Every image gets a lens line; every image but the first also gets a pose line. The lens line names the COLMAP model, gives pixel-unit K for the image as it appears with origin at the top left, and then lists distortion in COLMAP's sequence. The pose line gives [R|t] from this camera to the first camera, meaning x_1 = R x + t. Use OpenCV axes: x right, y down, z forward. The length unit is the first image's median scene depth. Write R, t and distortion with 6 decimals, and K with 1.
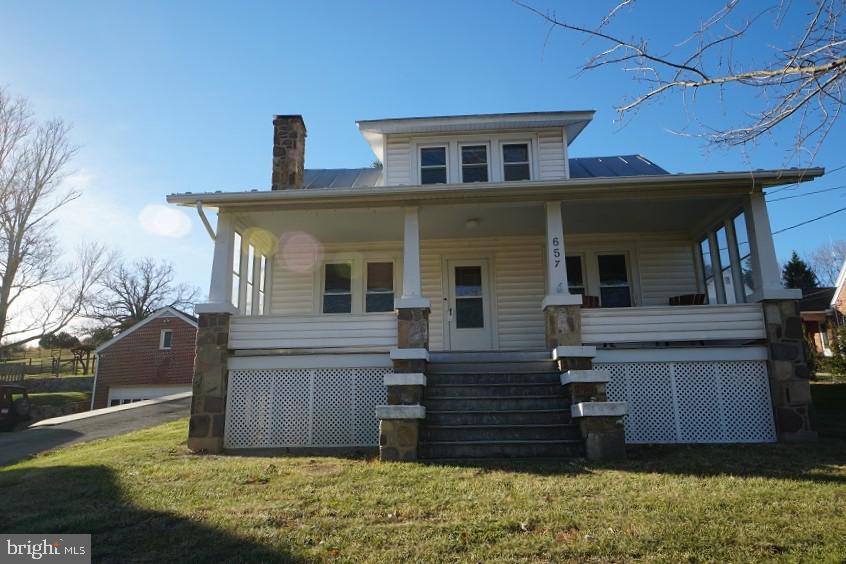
lens RADIAL K [[538.9, 0, 423.0], [0, 538.9, 282.0], [0, 0, 1]] dist [0.033016, -0.000449]
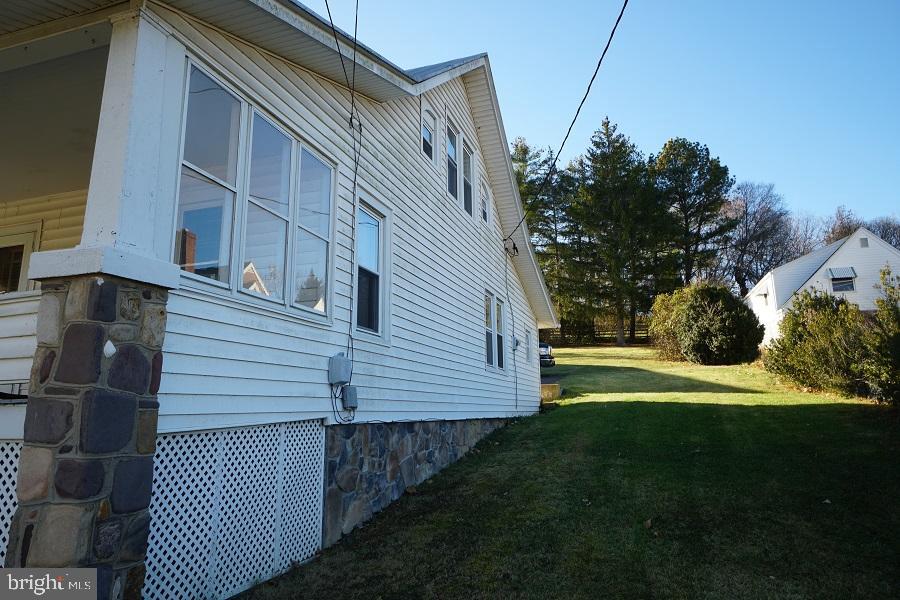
lens RADIAL K [[573.2, 0, 450.0], [0, 573.2, 300.0], [0, 0, 1]] dist [0.033016, -0.000449]
pose [[0.964471, -0.044404, -0.260432, 1.012867], [0.055811, 0.997771, 0.036568, 0.046869], [0.258228, -0.049803, 0.964800, 0.686857]]
